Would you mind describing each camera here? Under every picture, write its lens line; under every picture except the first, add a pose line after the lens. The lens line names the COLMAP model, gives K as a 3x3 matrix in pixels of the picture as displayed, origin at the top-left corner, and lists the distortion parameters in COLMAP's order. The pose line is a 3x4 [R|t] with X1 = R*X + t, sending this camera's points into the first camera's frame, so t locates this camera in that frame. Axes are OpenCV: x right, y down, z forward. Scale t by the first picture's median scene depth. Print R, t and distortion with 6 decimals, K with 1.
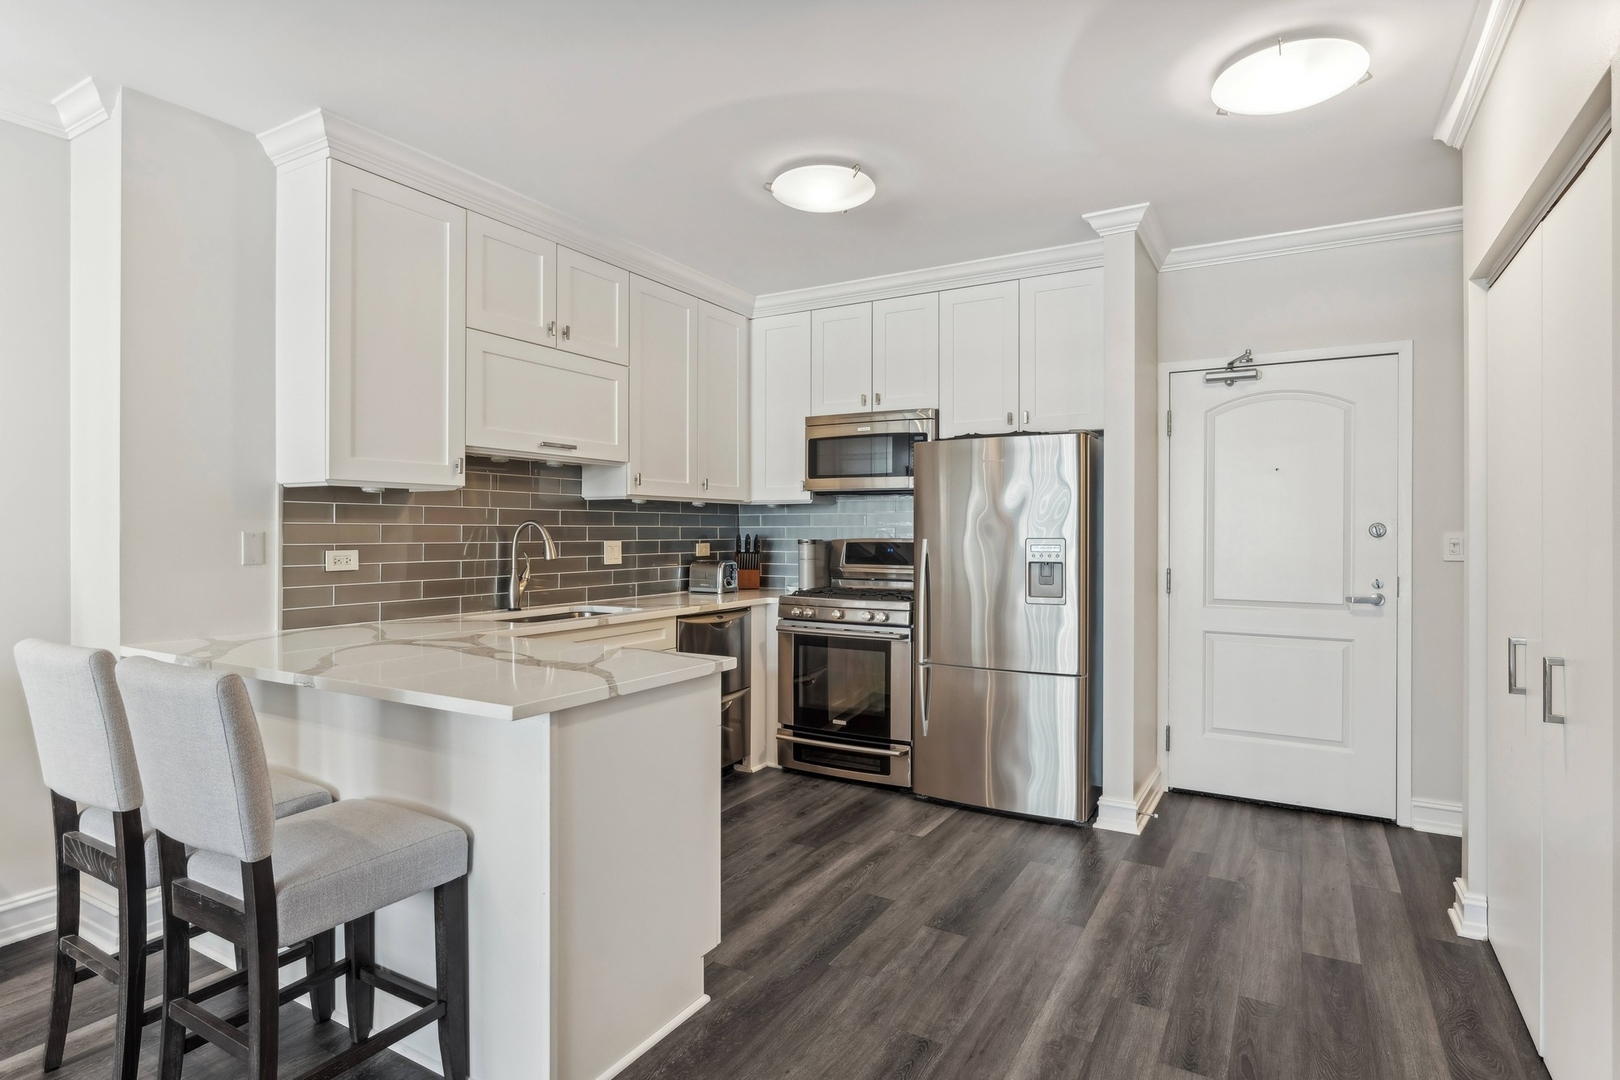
lens RADIAL K [[859.5, 0, 807.9], [0, 859.5, 526.4], [0, 0, 1]] dist [-0.000162, -0.000992]
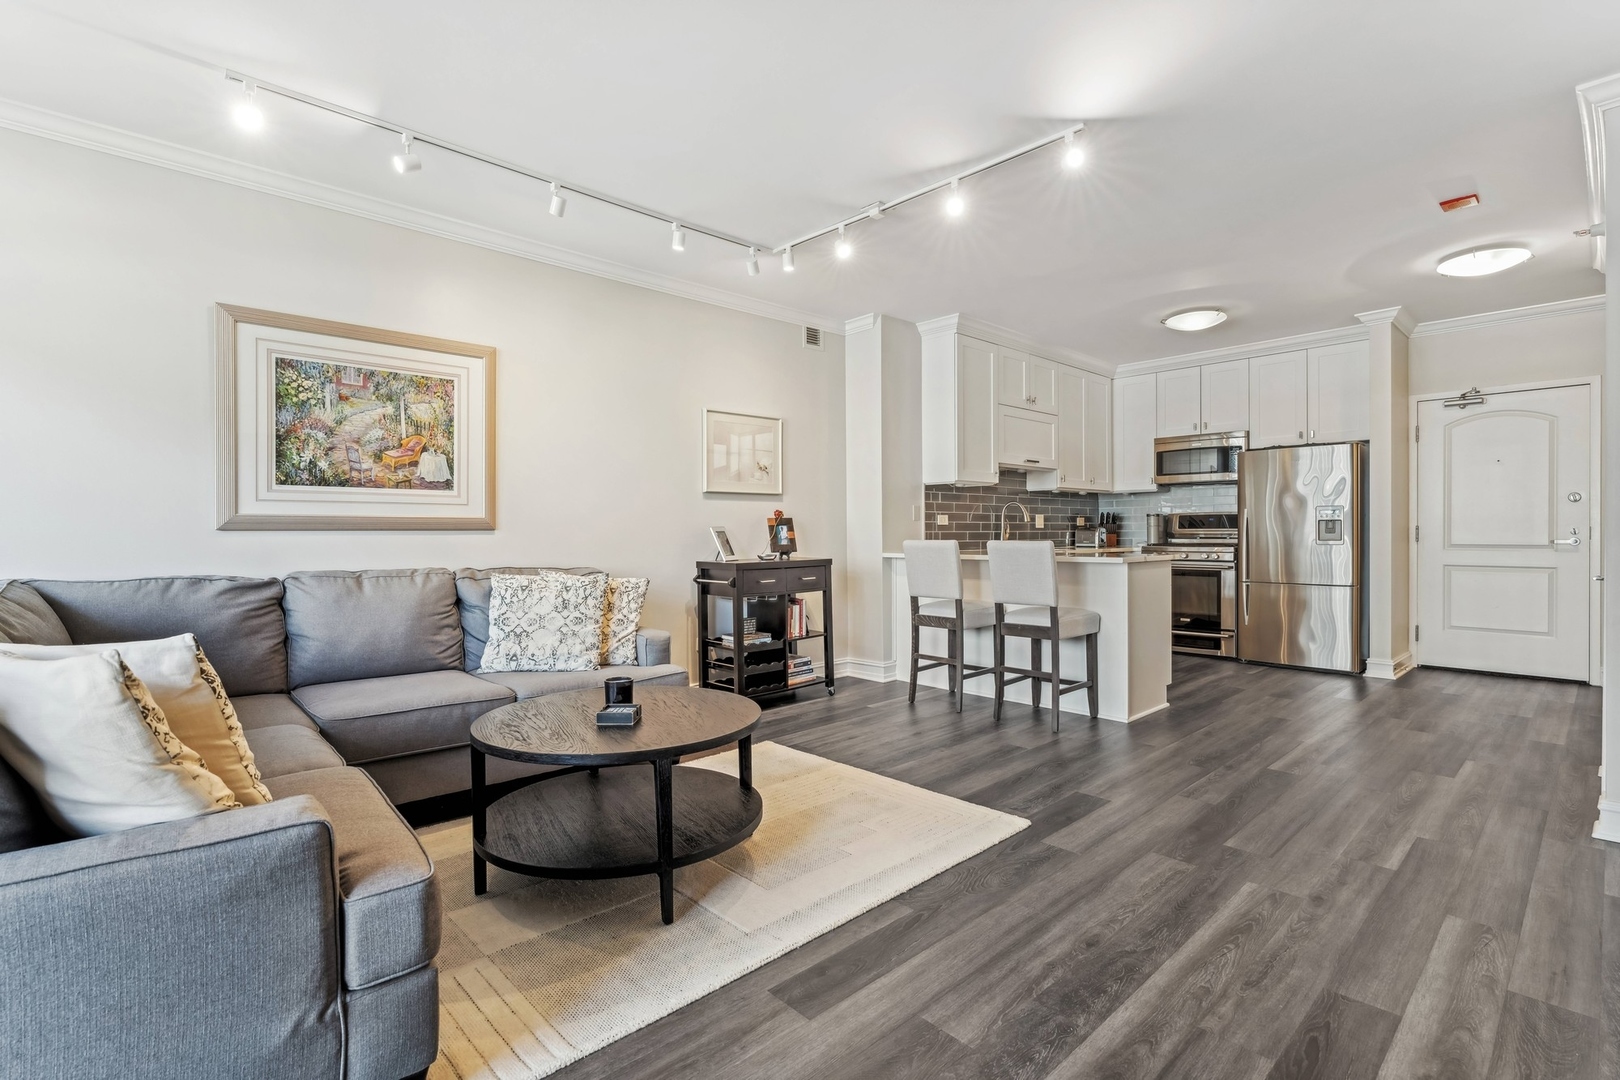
lens RADIAL K [[755.3, 0, 805.4], [0, 755.3, 535.3], [0, 0, 1]] dist [-0.001005, -0.000065]
pose [[0.955970, -0.005881, -0.293406, -0.250277], [0.008579, 0.999932, 0.007911, 0.046386], [0.293339, -0.010080, 0.955955, -0.661792]]
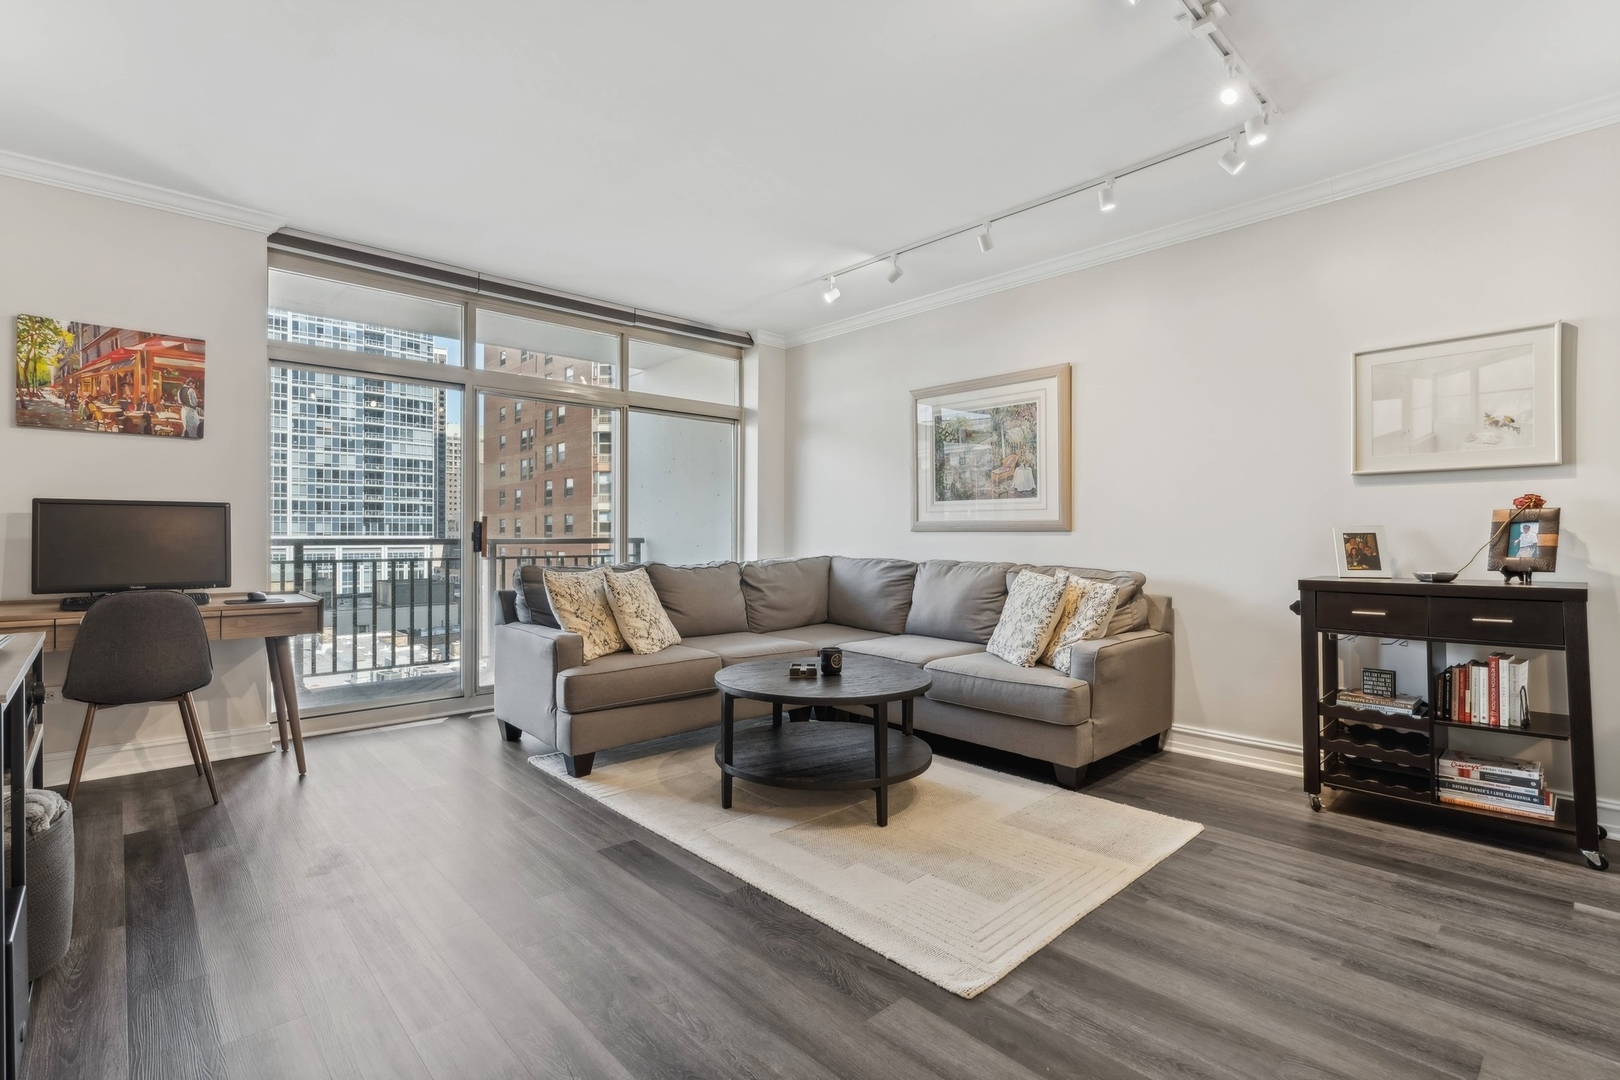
lens RADIAL K [[755.3, 0, 805.4], [0, 755.3, 535.3], [0, 0, 1]] dist [-0.001005, -0.000065]
pose [[-0.297934, -0.002344, -0.954584, 0.184179], [0.002109, 0.999993, -0.003114, 0.051745], [0.954584, -0.002941, -0.297927, 0.092233]]
